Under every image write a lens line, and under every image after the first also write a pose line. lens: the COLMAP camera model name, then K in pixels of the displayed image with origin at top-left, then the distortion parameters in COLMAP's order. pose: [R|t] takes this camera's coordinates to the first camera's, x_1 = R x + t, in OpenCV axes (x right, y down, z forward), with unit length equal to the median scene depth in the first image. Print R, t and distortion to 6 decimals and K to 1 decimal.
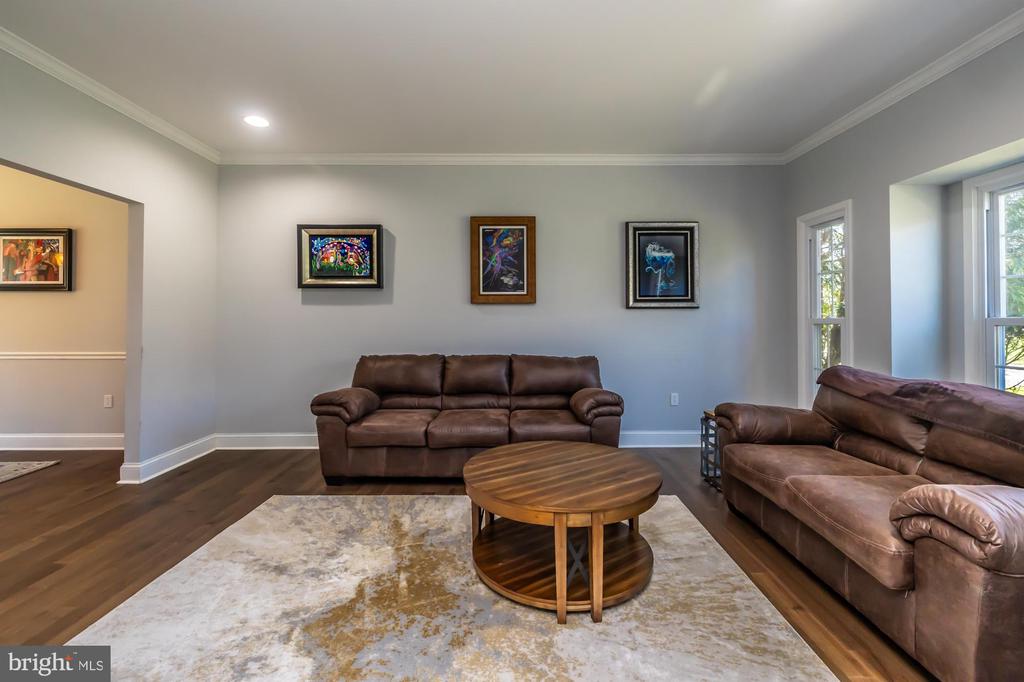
lens RADIAL K [[434.6, 0, 516.7], [0, 434.6, 316.4], [0, 0, 1]] dist [0.001646, -0.000310]
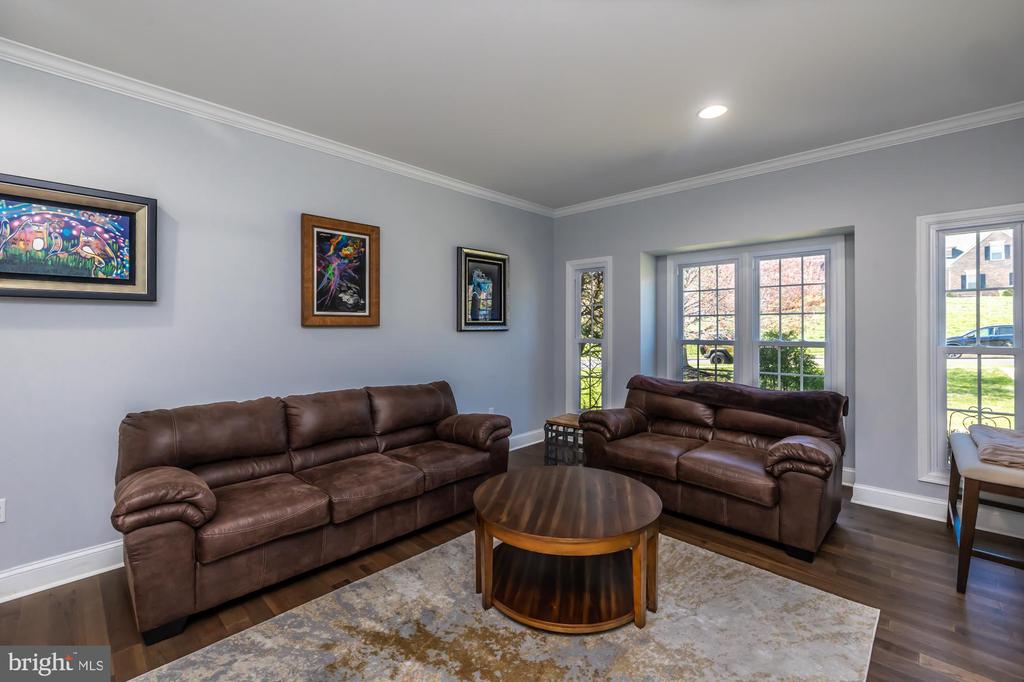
lens RADIAL K [[434.6, 0, 517.8], [0, 434.6, 330.8], [0, 0, 1]] dist [0.001646, -0.000310]
pose [[0.698011, -0.004034, 0.716075, -0.396301], [-0.004419, 0.999941, 0.009941, -0.031426], [-0.716073, -0.010103, 0.697952, 0.191966]]
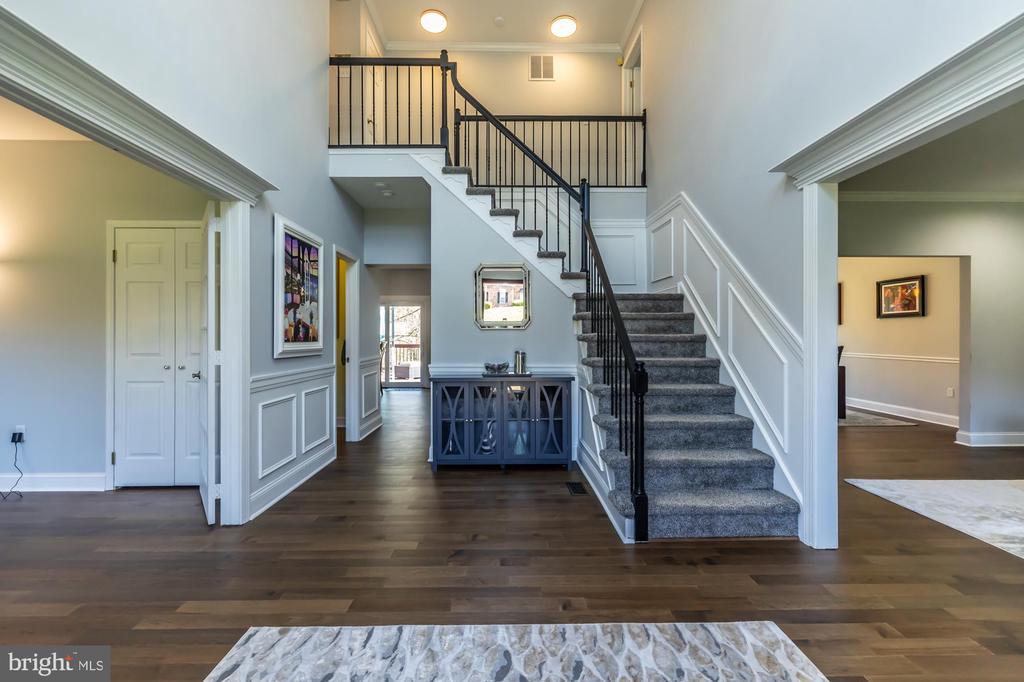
lens RADIAL K [[434.6, 0, 509.4], [0, 434.6, 335.6], [0, 0, 1]] dist [0.001646, -0.000310]
pose [[0.008410, -0.003029, -0.999960, 0.424629], [0.011940, 0.999924, -0.002928, -0.005278], [0.999893, -0.011915, 0.008446, -0.405299]]
